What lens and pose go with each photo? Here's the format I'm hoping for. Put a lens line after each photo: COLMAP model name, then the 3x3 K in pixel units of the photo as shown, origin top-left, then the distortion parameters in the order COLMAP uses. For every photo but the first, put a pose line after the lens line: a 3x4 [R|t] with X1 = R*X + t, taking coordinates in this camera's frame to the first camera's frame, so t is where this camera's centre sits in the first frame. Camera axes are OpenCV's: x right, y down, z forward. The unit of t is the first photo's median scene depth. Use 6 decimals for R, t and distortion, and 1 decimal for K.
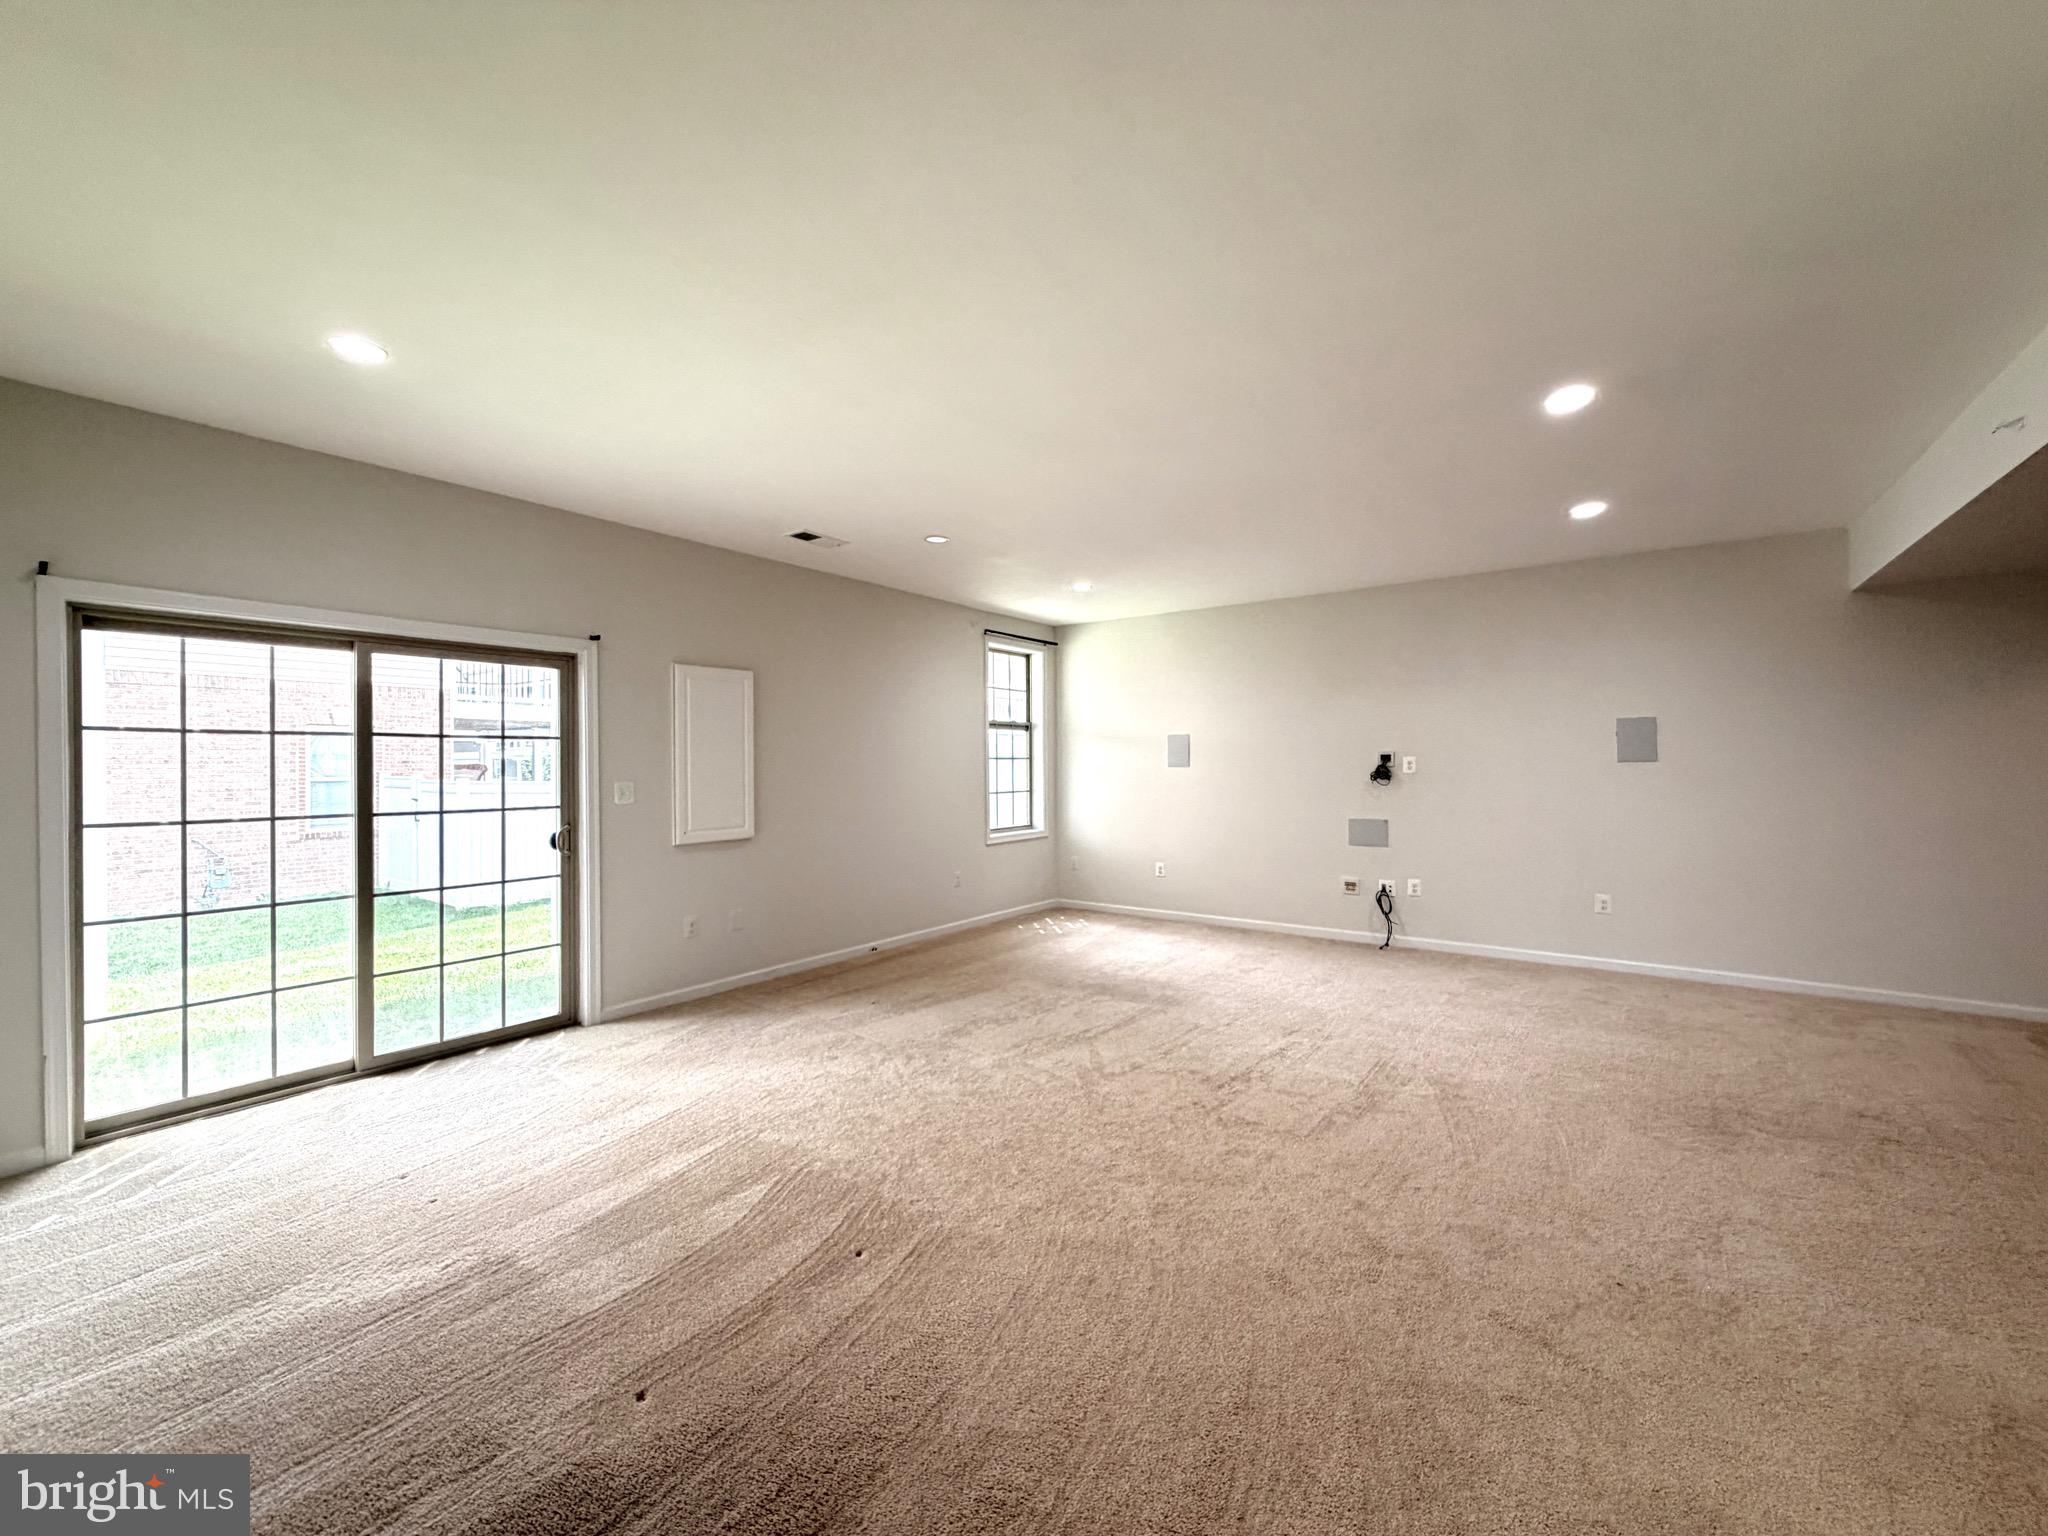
lens RADIAL K [[818.7, 0, 1020.7], [0, 818.7, 764.0], [0, 0, 1]] dist [0.000857, 0.000195]
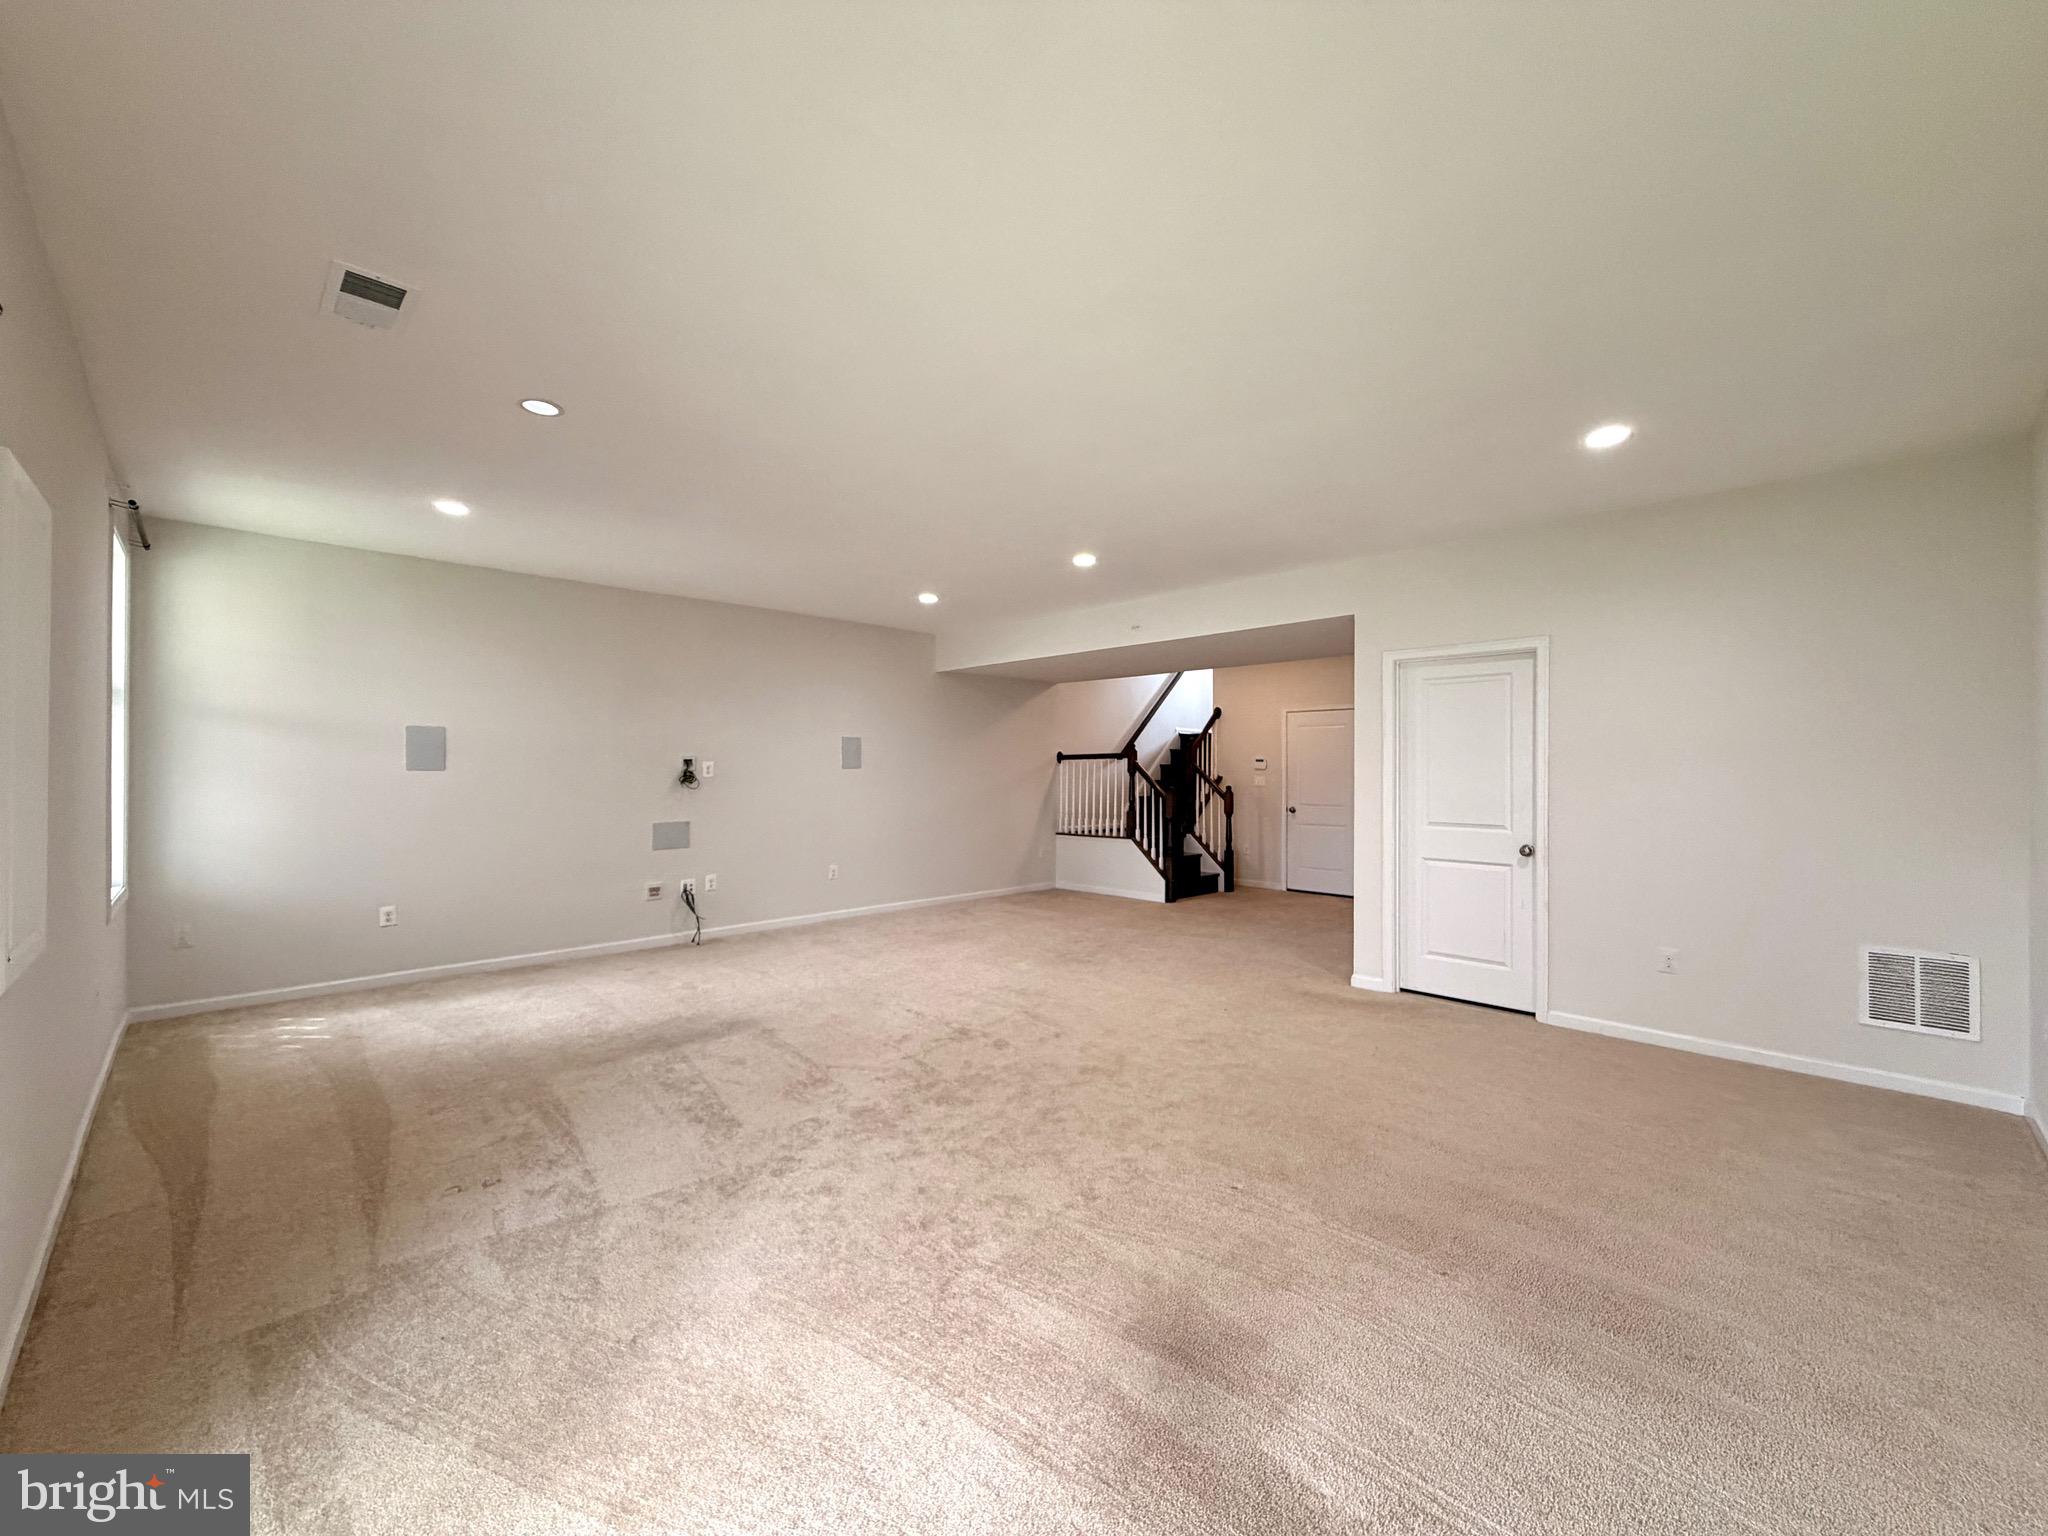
lens RADIAL K [[818.7, 0, 1020.7], [0, 818.7, 764.0], [0, 0, 1]] dist [0.000857, 0.000195]
pose [[0.156972, 0.012678, 0.987522, -0.686498], [-0.003642, 0.999918, -0.012258, 0.007514], [-0.987596, -0.001673, 0.157006, 0.550543]]
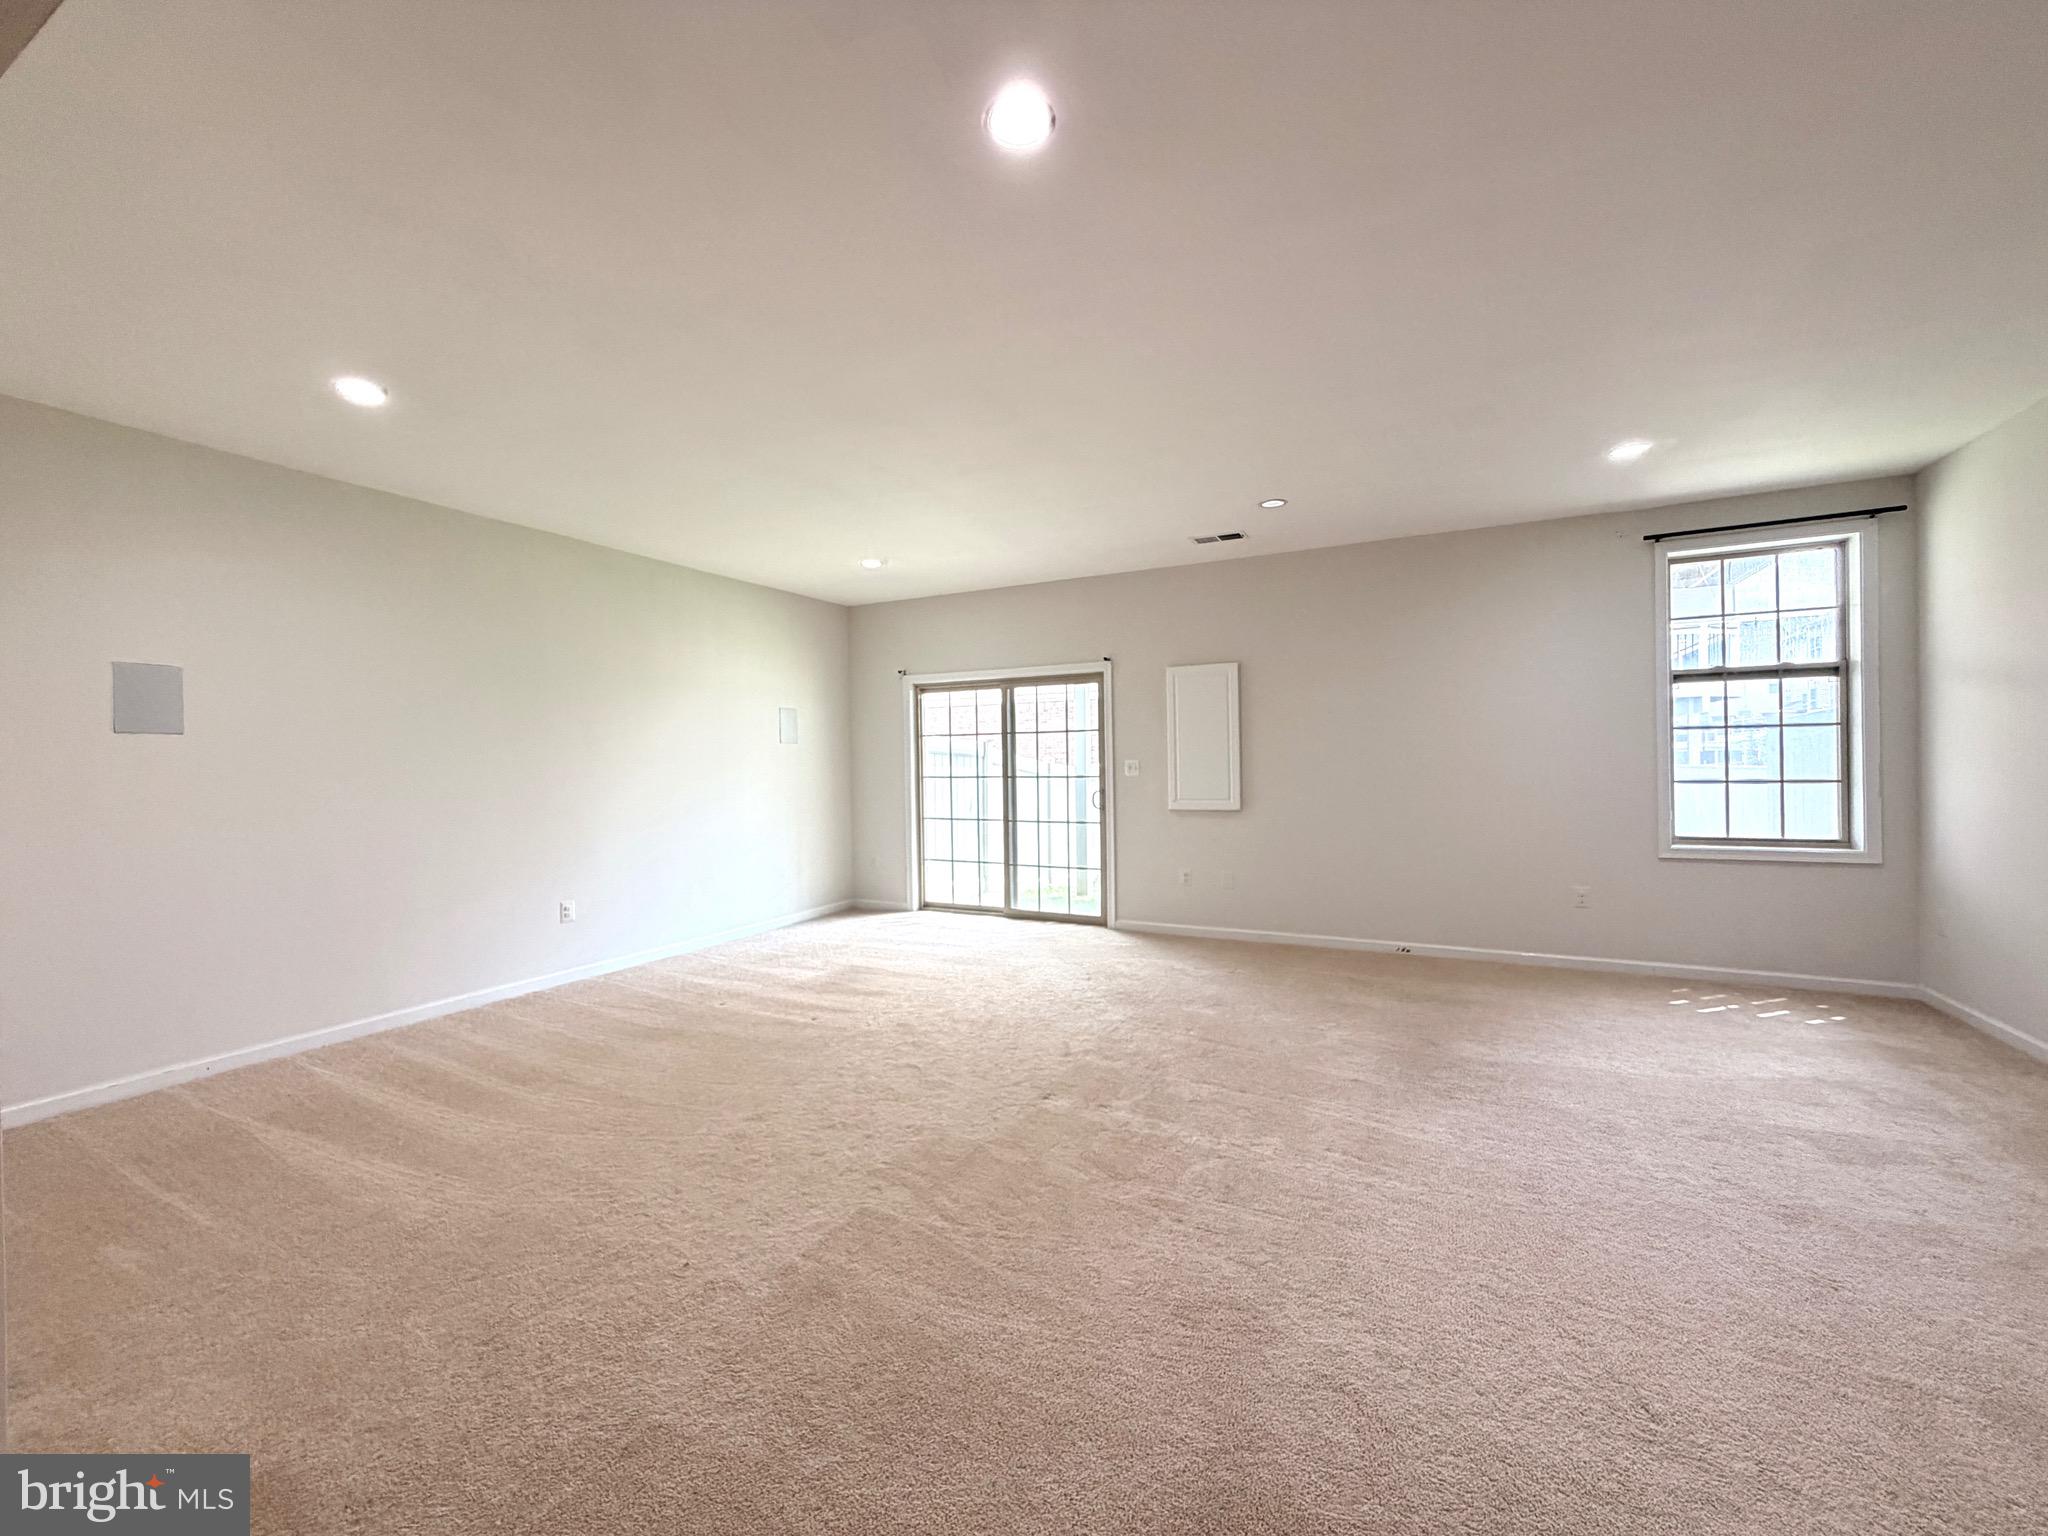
lens RADIAL K [[818.7, 0, 1020.7], [0, 818.7, 764.0], [0, 0, 1]] dist [0.000857, 0.000195]
pose [[0.162937, 0.005269, -0.986622, 0.801466], [0.013512, 0.999880, 0.007571, 0.015472], [0.986544, -0.014565, 0.162846, 0.573061]]
